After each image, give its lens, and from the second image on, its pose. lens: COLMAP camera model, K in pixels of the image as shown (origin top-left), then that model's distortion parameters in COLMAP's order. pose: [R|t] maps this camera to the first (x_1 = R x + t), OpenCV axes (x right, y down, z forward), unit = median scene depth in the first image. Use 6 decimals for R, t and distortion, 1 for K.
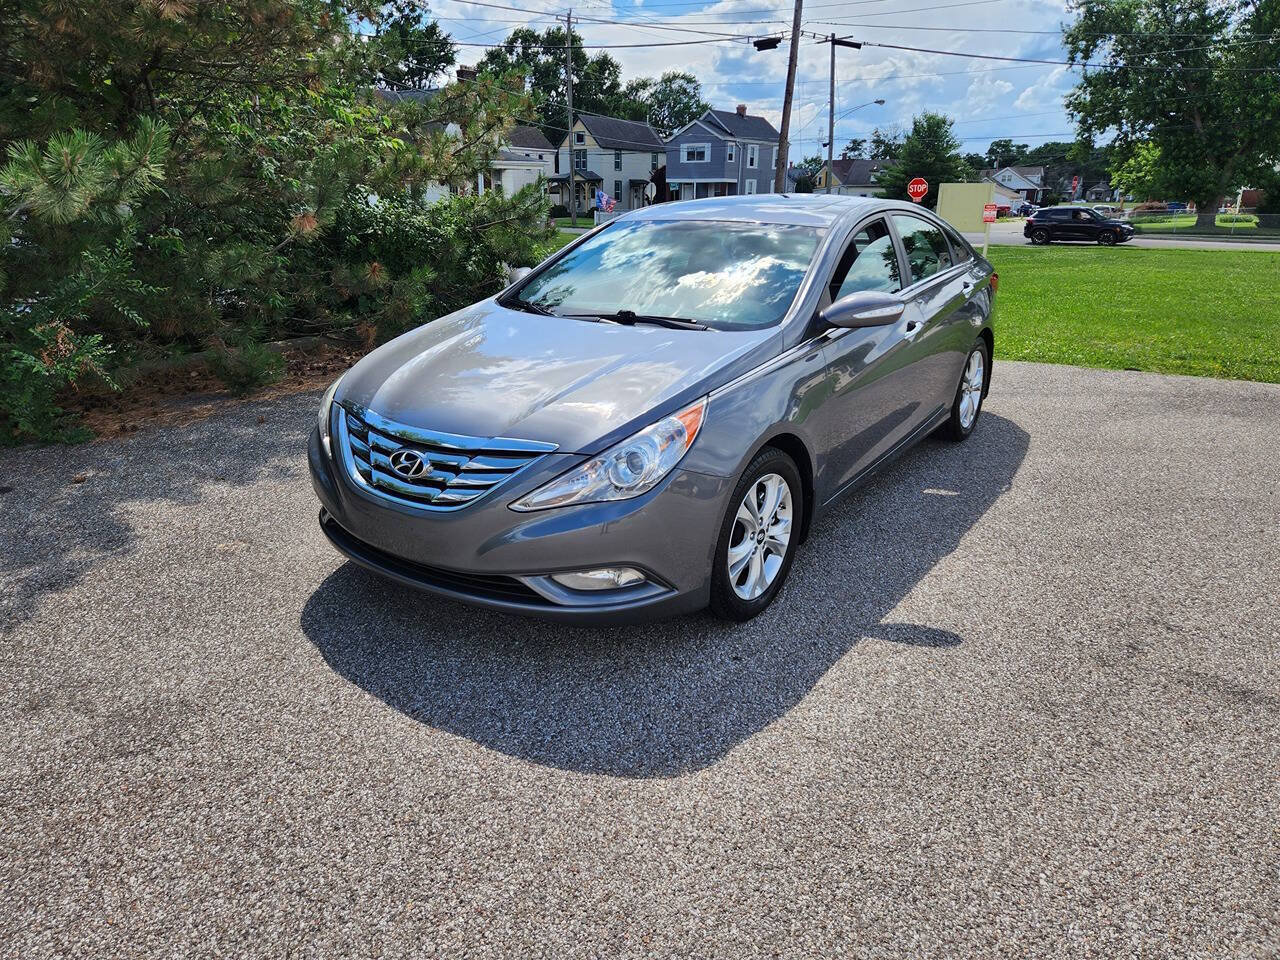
lens RADIAL K [[867.7, 0, 613.8], [0, 867.7, 461.3], [0, 0, 1]] dist [0.069860, -0.061095]
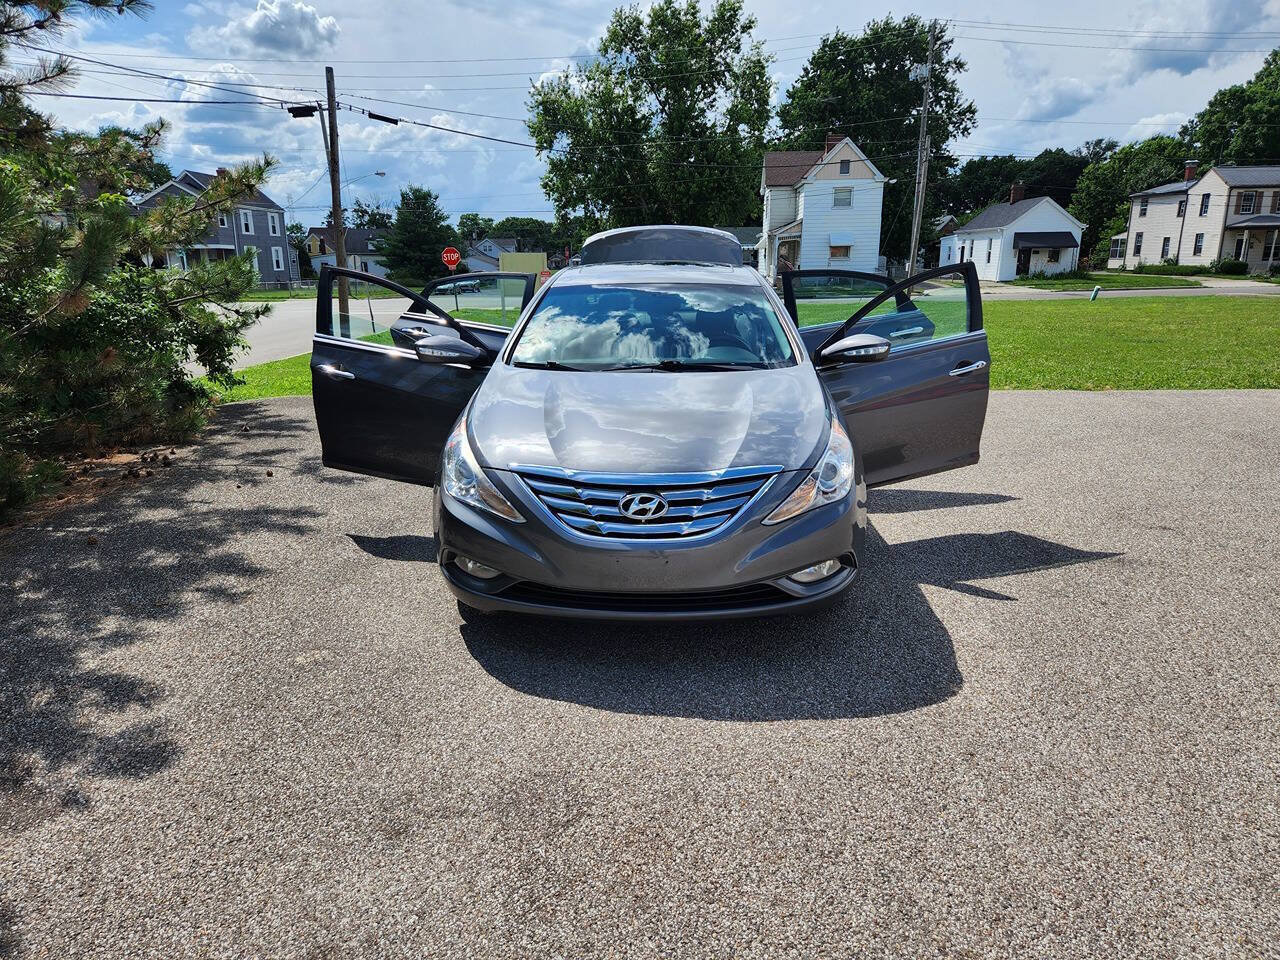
lens RADIAL K [[867.7, 0, 630.0], [0, 867.7, 483.1], [0, 0, 1]] dist [0.069860, -0.061095]
pose [[0.837181, -0.144600, 0.527464, -0.441071], [0.170057, 0.985434, 0.000238, -0.015525], [-0.519815, 0.089500, 0.849577, 0.043733]]
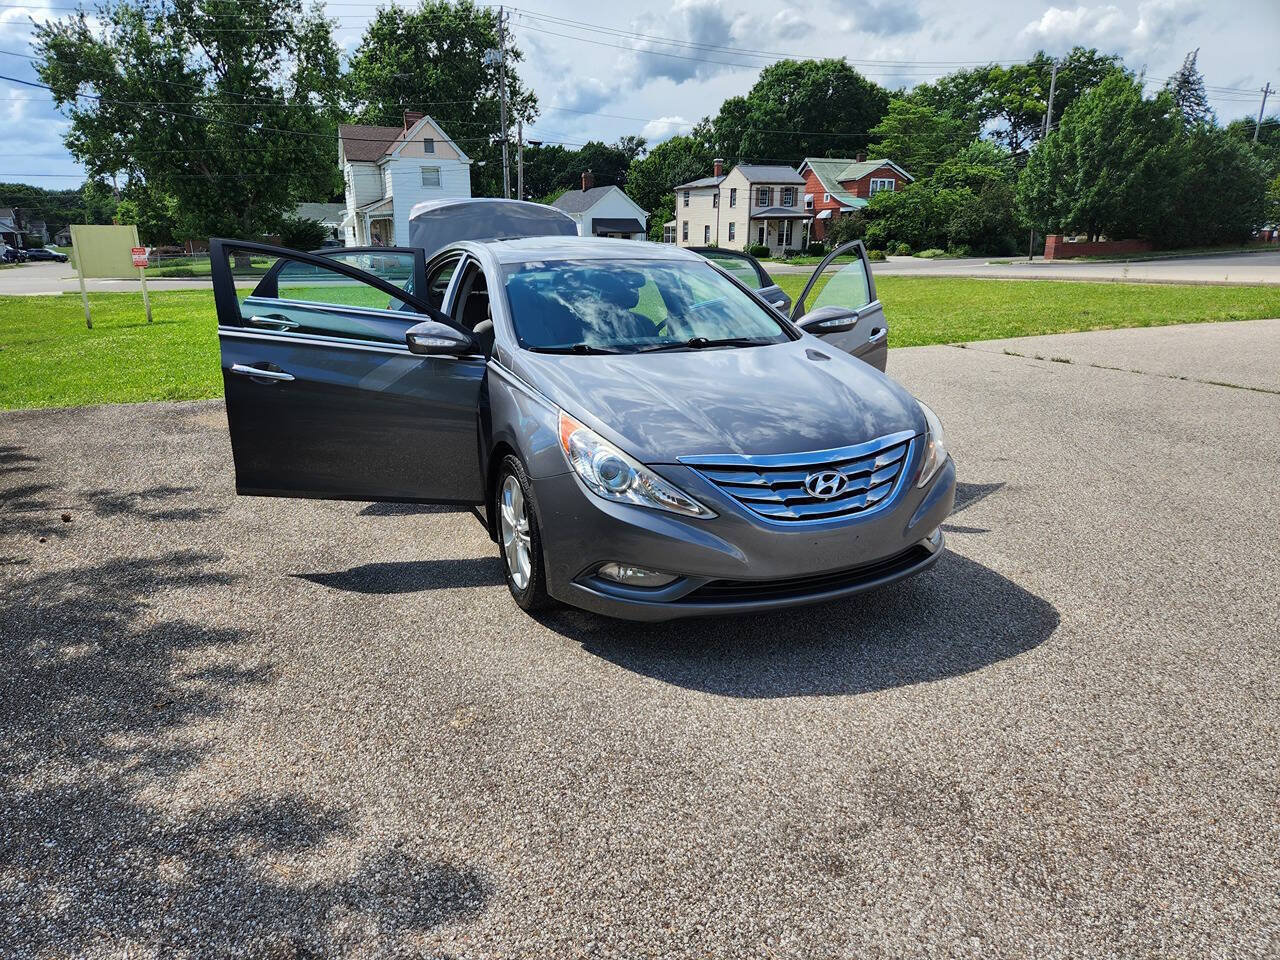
lens RADIAL K [[867.7, 0, 634.5], [0, 867.7, 484.2], [0, 0, 1]] dist [0.069860, -0.061095]
pose [[0.487596, -0.239417, 0.839601, -0.672842], [0.257952, 0.958240, 0.123442, -0.102599], [-0.834093, 0.156387, 0.528992, 0.339793]]
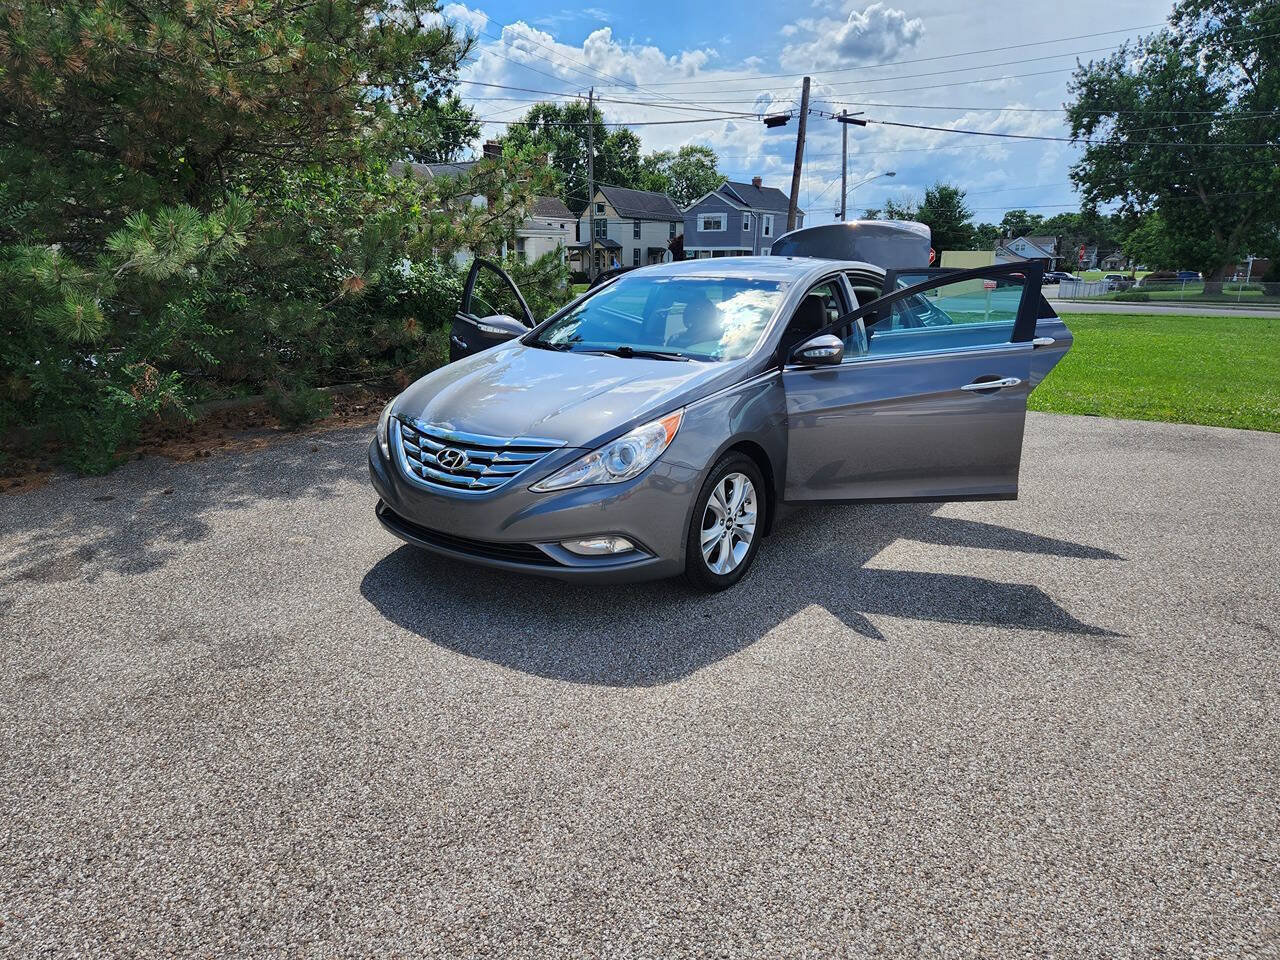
lens RADIAL K [[867.7, 0, 616.3], [0, 867.7, 477.5], [0, 0, 1]] dist [0.069860, -0.061095]
pose [[0.999811, 0.007201, -0.018035, 0.016968], [-0.008172, 0.998487, -0.054372, 0.052876], [0.017616, 0.054509, 0.998358, -0.149251]]
